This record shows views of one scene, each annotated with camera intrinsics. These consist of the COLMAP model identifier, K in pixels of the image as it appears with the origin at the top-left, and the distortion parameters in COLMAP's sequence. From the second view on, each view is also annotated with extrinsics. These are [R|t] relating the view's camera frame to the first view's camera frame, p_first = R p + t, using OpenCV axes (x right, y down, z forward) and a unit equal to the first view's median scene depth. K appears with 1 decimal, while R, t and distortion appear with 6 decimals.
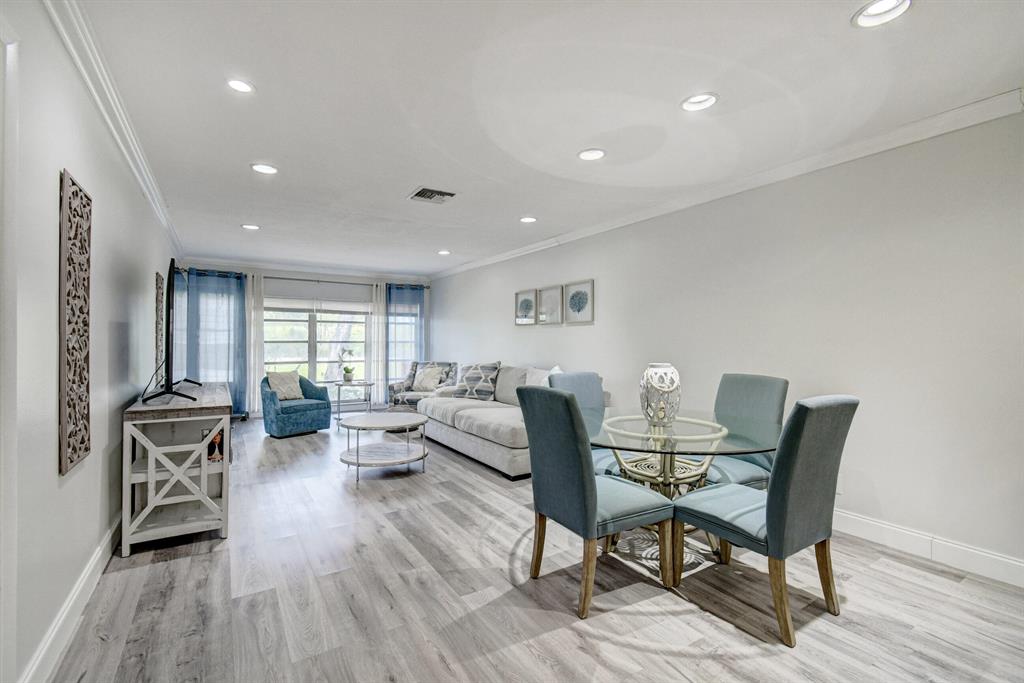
lens RADIAL K [[449.6, 0, 508.0], [0, 449.6, 343.9], [0, 0, 1]] dist [0.003755, -0.003095]
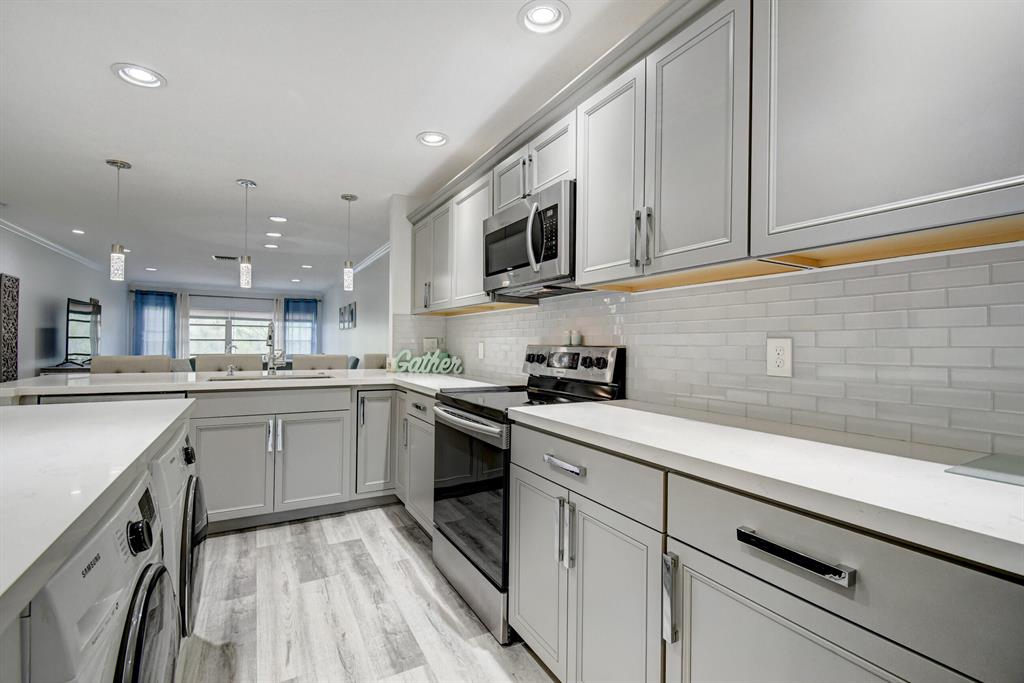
lens RADIAL K [[449.6, 0, 509.9], [0, 449.6, 344.5], [0, 0, 1]] dist [0.003755, -0.003095]
pose [[0.999127, 0.008579, -0.040877, 0.662468], [-0.008611, 0.999963, -0.000621, 0.003164], [0.040871, 0.000973, 0.999164, -0.490245]]
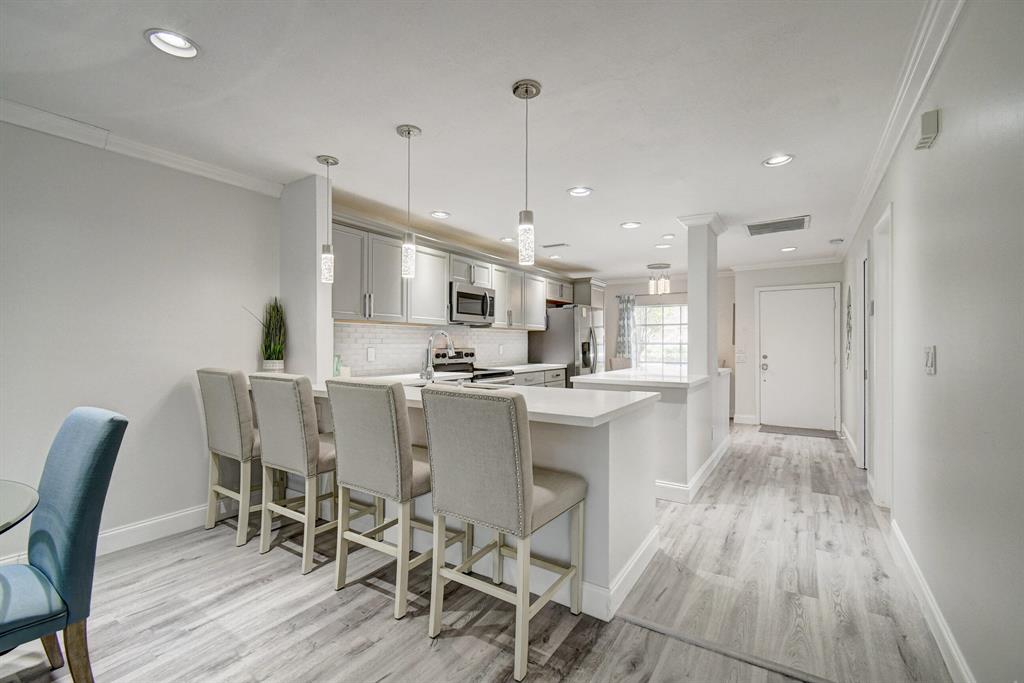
lens RADIAL K [[449.6, 0, 508.7], [0, 449.6, 345.3], [0, 0, 1]] dist [0.003755, -0.003095]
pose [[-0.421488, -0.007520, 0.906803, -0.133521], [-0.002516, 0.999971, 0.007123, -0.008896], [-0.906831, 0.000721, -0.421494, 0.176596]]
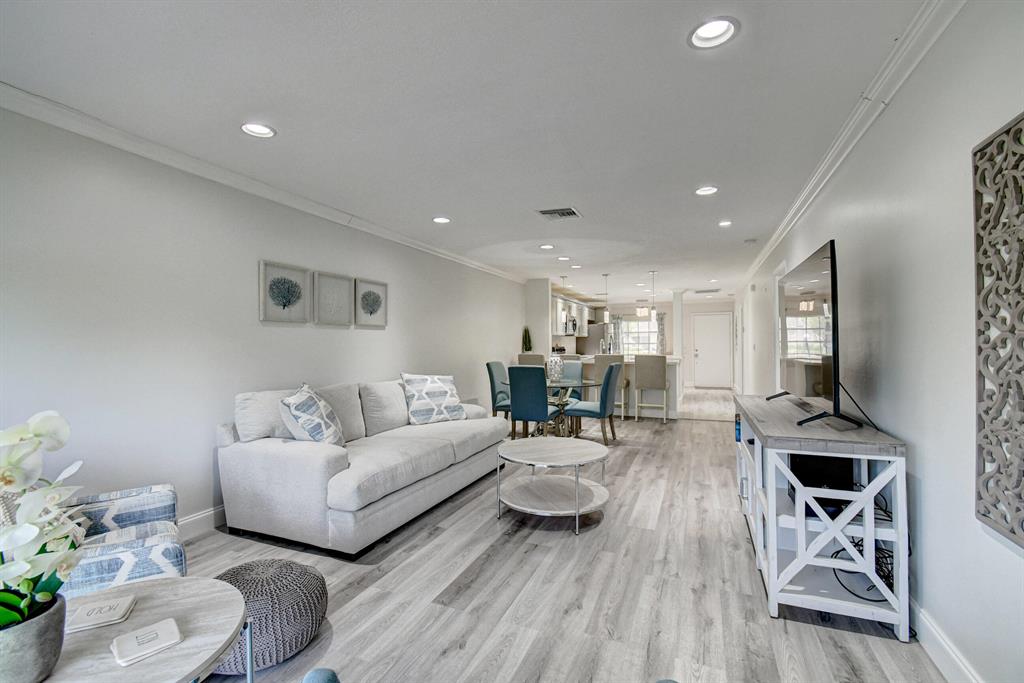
lens RADIAL K [[449.6, 0, 507.6], [0, 449.6, 340.5], [0, 0, 1]] dist [0.003755, -0.003095]
pose [[-0.572021, 0.008216, 0.820198, -0.616447], [0.004727, 0.999966, -0.006720, -0.009256], [-0.820225, 0.000033, -0.572041, 1.073796]]
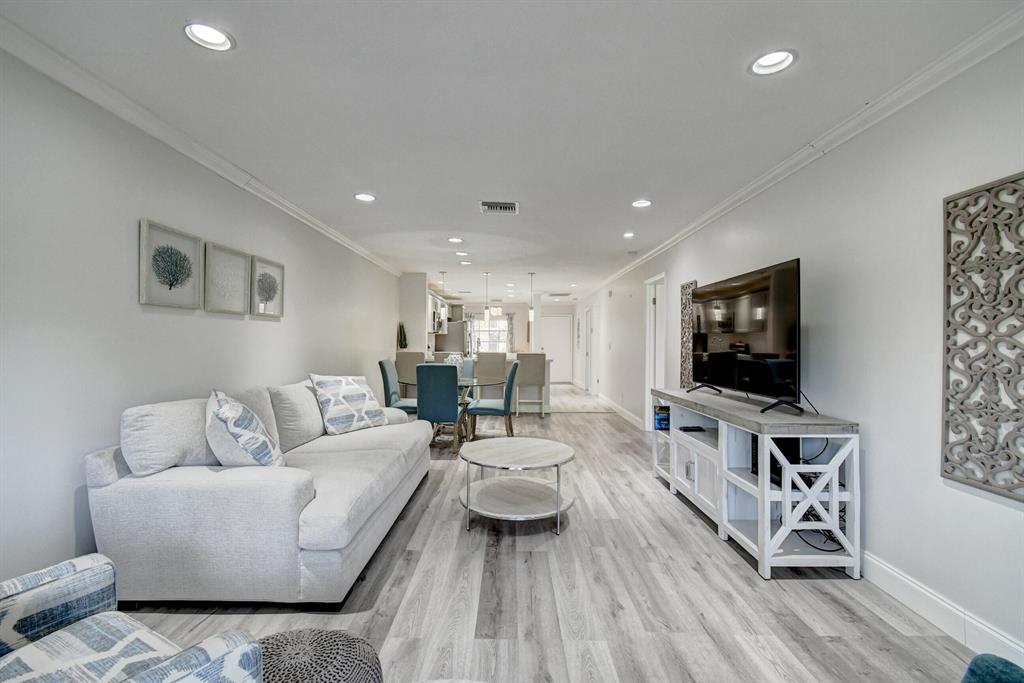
lens RADIAL K [[449.6, 0, 509.2], [0, 449.6, 340.9], [0, 0, 1]] dist [0.003755, -0.003095]
pose [[-0.844561, -0.005709, 0.535429, -0.471757], [-0.007633, 0.999970, -0.001377, -0.008372], [-0.535405, -0.005249, -0.844579, 1.168564]]
